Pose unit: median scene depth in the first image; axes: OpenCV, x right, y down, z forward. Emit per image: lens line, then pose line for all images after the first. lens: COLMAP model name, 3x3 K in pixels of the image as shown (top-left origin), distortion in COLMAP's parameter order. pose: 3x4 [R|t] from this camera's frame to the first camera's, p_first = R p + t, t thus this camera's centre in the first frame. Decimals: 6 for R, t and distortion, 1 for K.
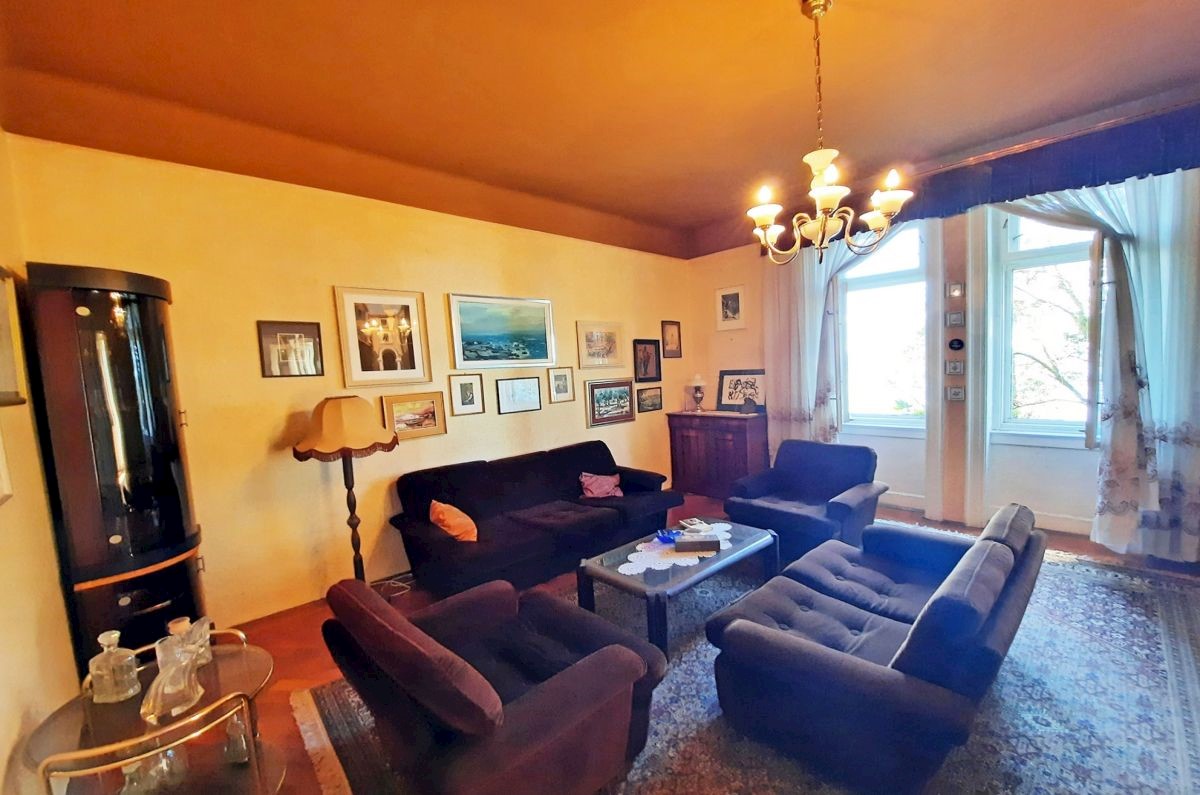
lens RADIAL K [[493.3, 0, 600.0], [0, 493.3, 397.5], [0, 0, 1]] dist [-0.000892, -0.000106]
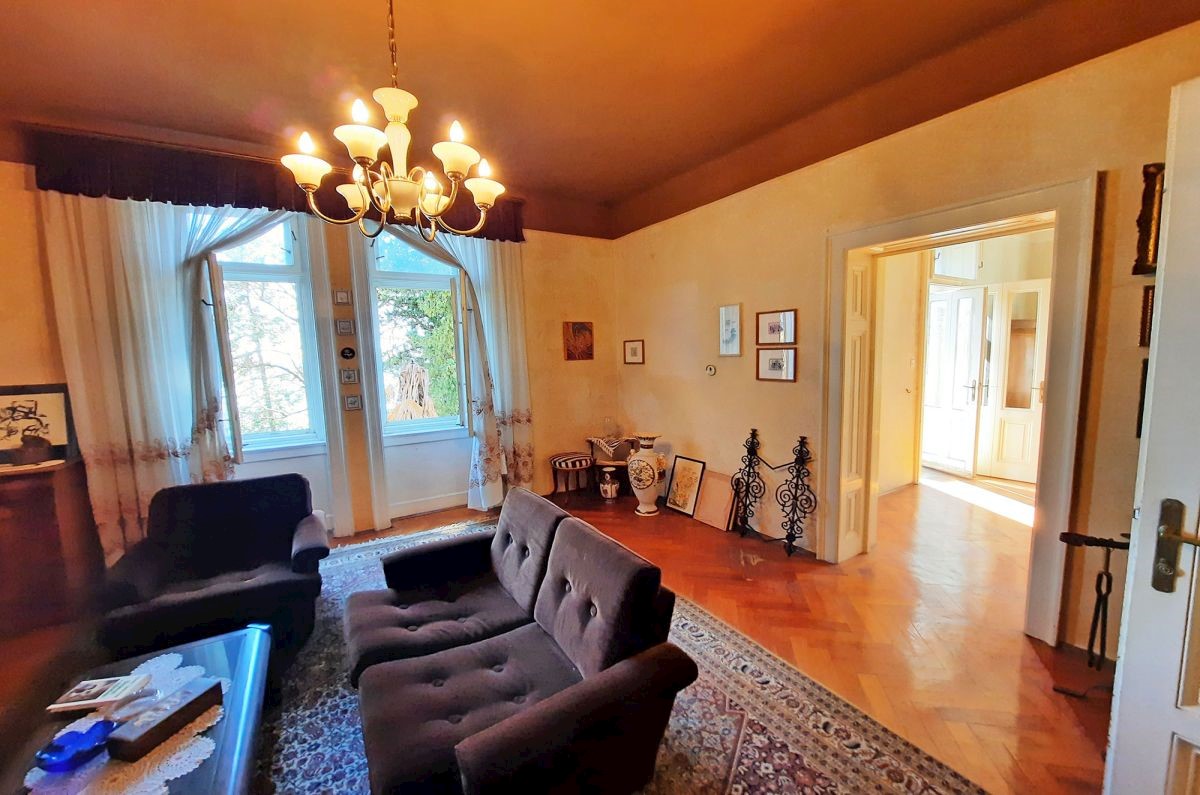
lens RADIAL K [[493.3, 0, 600.0], [0, 493.3, 397.5], [0, 0, 1]] dist [-0.000892, -0.000106]
pose [[0.182000, -0.049632, 0.982045, -0.166360], [0.078120, 0.996298, 0.035874, -0.015469], [-0.980190, 0.070189, 0.185203, 0.342357]]
